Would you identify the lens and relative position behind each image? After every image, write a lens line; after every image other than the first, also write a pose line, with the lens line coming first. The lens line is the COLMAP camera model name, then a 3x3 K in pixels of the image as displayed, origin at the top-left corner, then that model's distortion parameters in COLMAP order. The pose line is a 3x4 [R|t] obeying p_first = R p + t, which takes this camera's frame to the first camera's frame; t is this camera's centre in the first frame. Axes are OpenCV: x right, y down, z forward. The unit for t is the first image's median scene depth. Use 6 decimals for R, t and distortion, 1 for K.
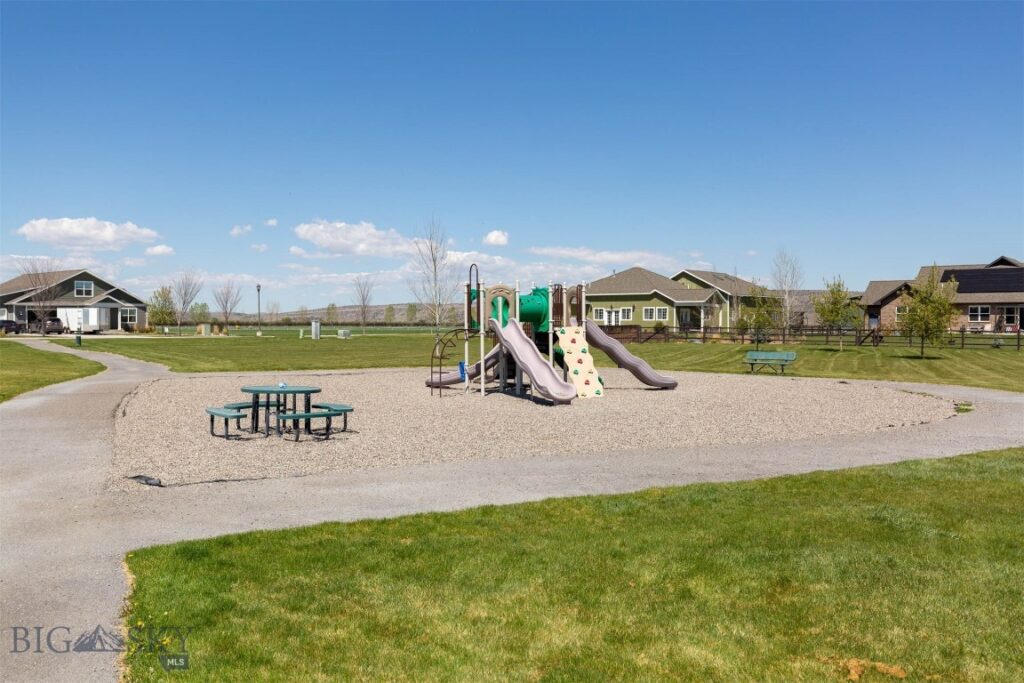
lens RADIAL K [[881.6, 0, 508.9], [0, 881.6, 337.4], [0, 0, 1]] dist [0.006773, -0.005218]
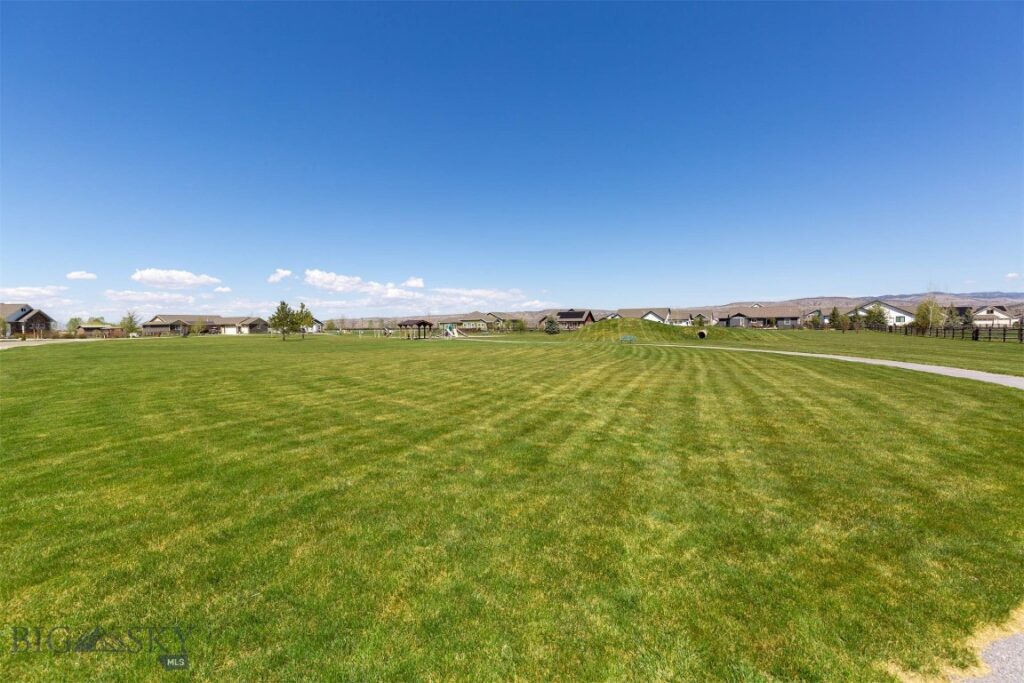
lens RADIAL K [[456.5, 0, 510.2], [0, 456.5, 342.3], [0, 0, 1]] dist [0.002168, 0.000113]
pose [[0.982476, -0.018400, 0.185481, -0.052807], [0.015482, 0.999733, 0.017169, 0.012897], [-0.185747, -0.013996, 0.982498, -0.829264]]
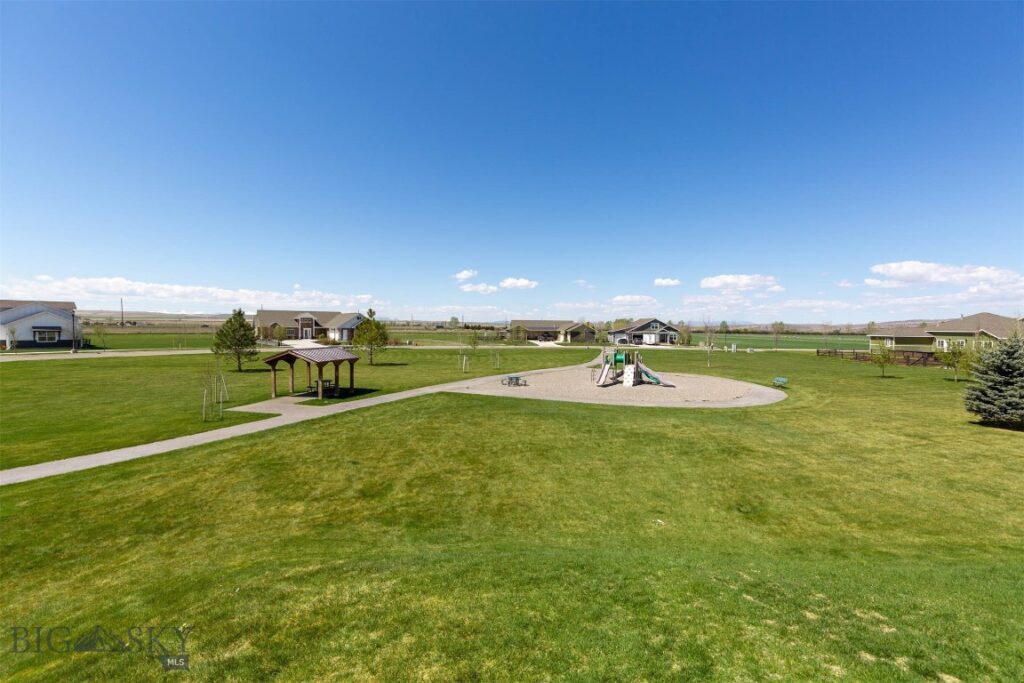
lens RADIAL K [[456.5, 0, 514.7], [0, 456.5, 338.1], [0, 0, 1]] dist [0.002168, 0.000113]
pose [[0.622091, 0.029202, -0.782400, 0.274808], [-0.025263, 0.999533, 0.017220, -0.032030], [0.782537, 0.009053, 0.622538, -0.109716]]
